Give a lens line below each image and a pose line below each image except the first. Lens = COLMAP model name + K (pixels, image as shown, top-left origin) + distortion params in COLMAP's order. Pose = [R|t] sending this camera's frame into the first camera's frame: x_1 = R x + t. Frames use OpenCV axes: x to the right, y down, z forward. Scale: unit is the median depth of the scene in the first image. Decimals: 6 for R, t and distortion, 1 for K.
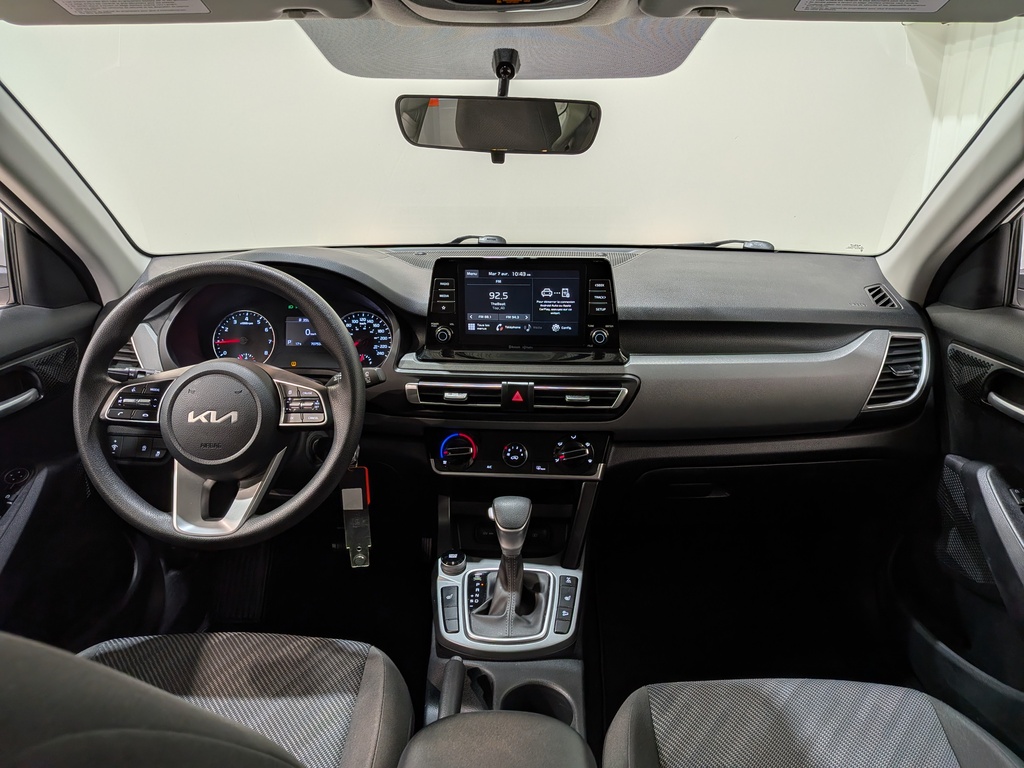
lens RADIAL K [[748.5, 0, 516.8], [0, 748.5, 374.4], [0, 0, 1]] dist [0.081069, -0.147112]
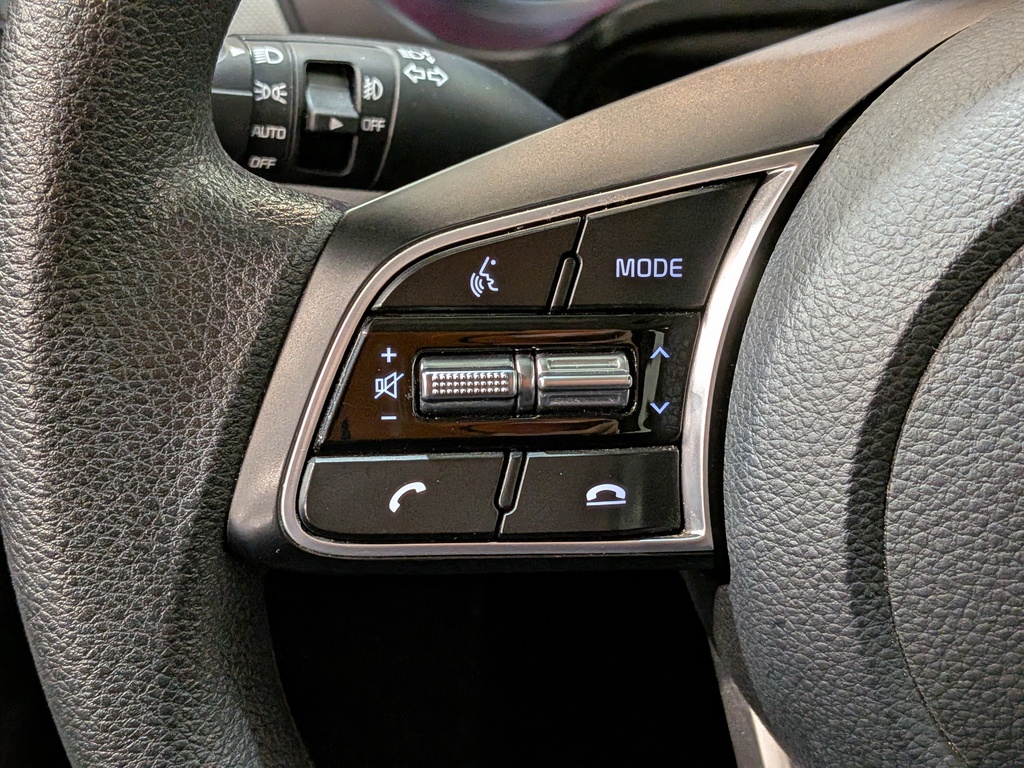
lens RADIAL K [[1472.5, 0, 513.0], [0, 1472.5, 428.0], [0, 0, 1]] dist [0.023424, 0.034288]
pose [[0.999488, -0.016081, -0.027658, -0.422903], [0.024102, 0.946984, 0.320376, -0.025417], [0.021040, -0.320879, 0.946887, 0.665413]]
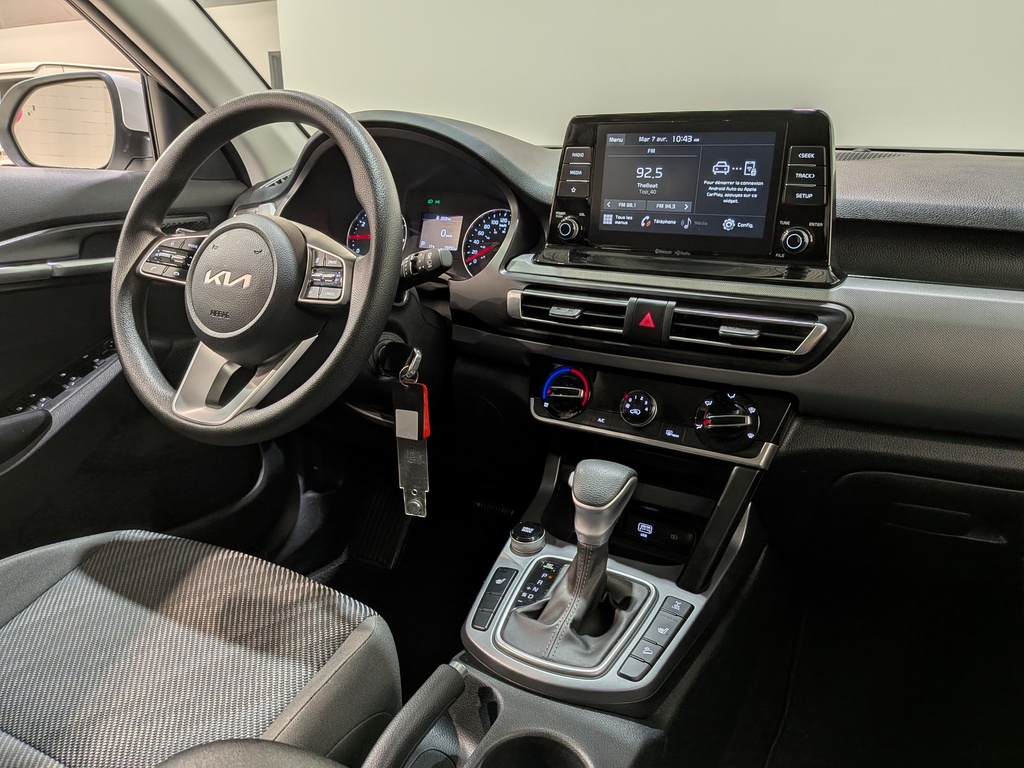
lens RADIAL K [[743.8, 0, 508.5], [0, 743.8, 392.7], [0, 0, 1]] dist [0.079206, -0.142294]
pose [[0.893877, 0.145511, -0.424040, 0.182053], [-0.140580, 0.989132, 0.043082, 0.082404], [0.425701, 0.021102, 0.904618, 0.341081]]
